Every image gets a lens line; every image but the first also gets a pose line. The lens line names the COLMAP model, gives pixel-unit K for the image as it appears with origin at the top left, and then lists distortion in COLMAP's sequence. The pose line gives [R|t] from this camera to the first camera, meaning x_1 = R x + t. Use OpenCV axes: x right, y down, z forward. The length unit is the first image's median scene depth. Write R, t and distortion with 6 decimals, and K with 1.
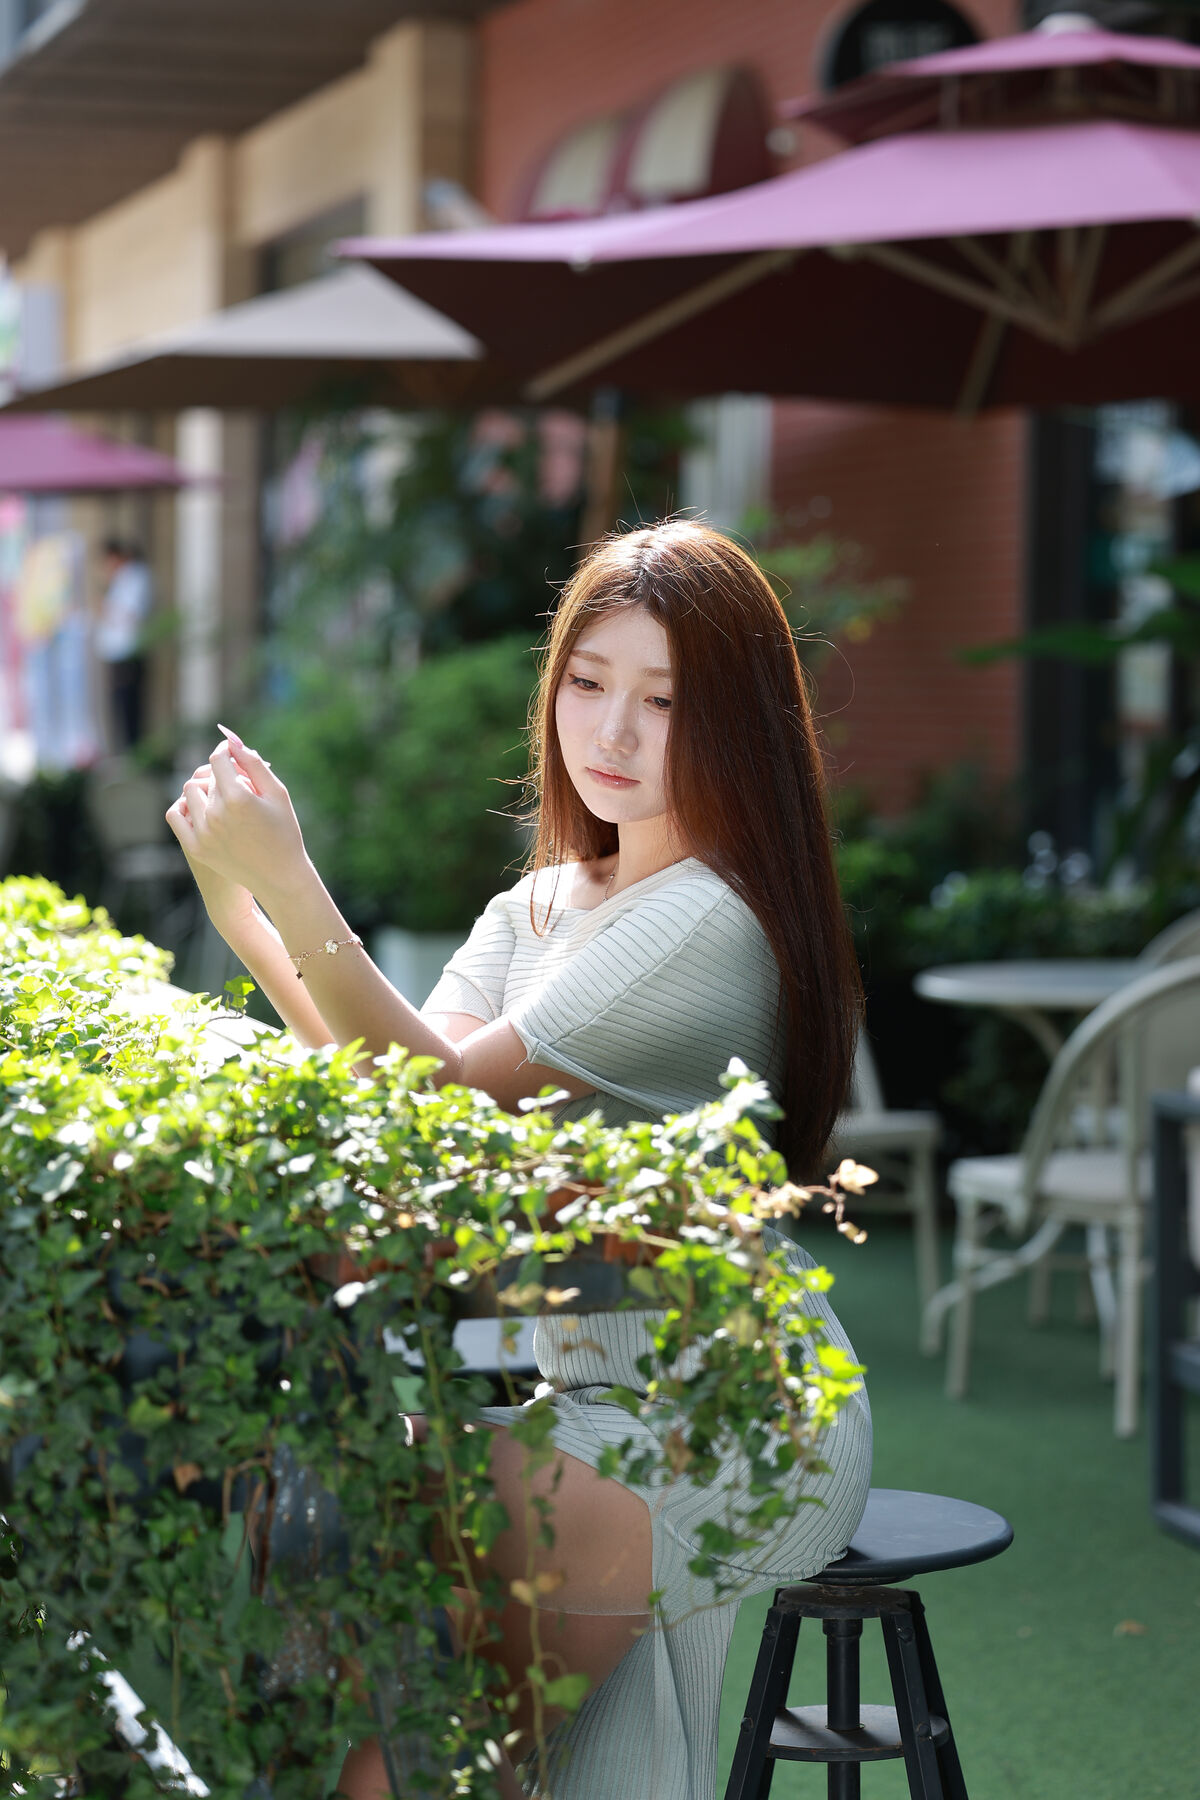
lens RADIAL K [[4649.7, 0, 600.0], [0, 4649.7, 900.0], [0, 0, 1]] dist [-0.024204, 0.349646]
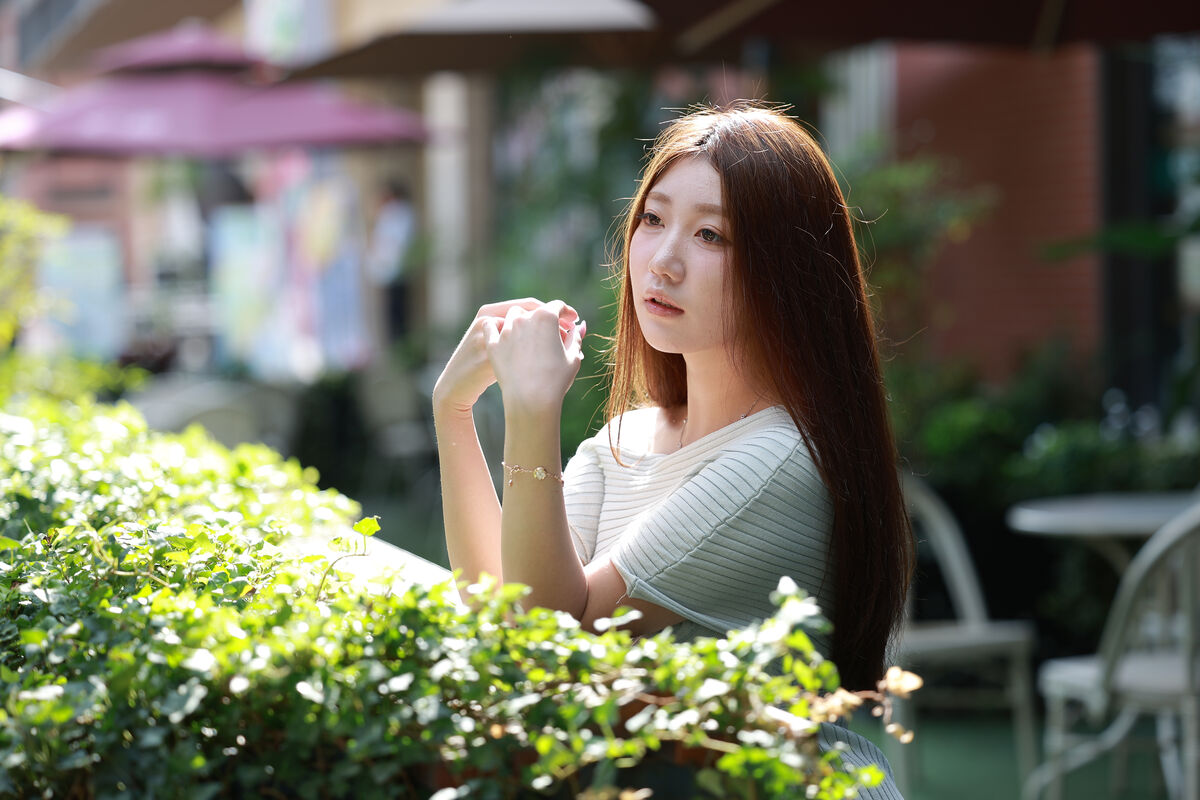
lens RADIAL K [[3653.3, 0, 600.0], [0, 3653.3, 400.0], [0, 0, 1]] dist [0.026365, -0.615213]
pose [[0.998363, -0.027393, -0.050202, 0.028882], [0.026488, 0.999476, -0.018592, 0.006401], [0.050685, 0.017232, 0.998566, 0.123546]]
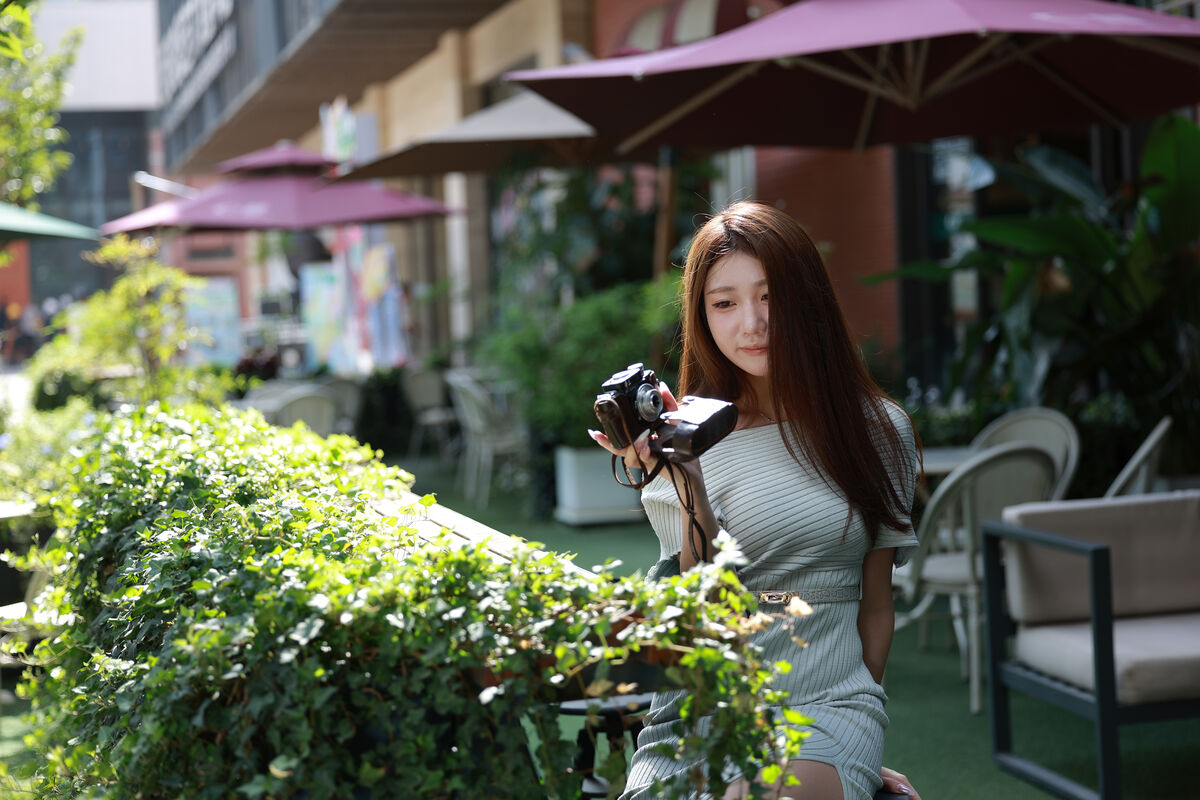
lens RADIAL K [[2434.7, 0, 600.0], [0, 2434.7, 400.0], [0, 0, 1]] dist [-0.027119, 0.109717]
pose [[0.998083, -0.051506, -0.034328, 0.017836], [0.051178, 0.998636, -0.010370, -0.006070], [0.034816, 0.008593, 0.999357, 0.150816]]
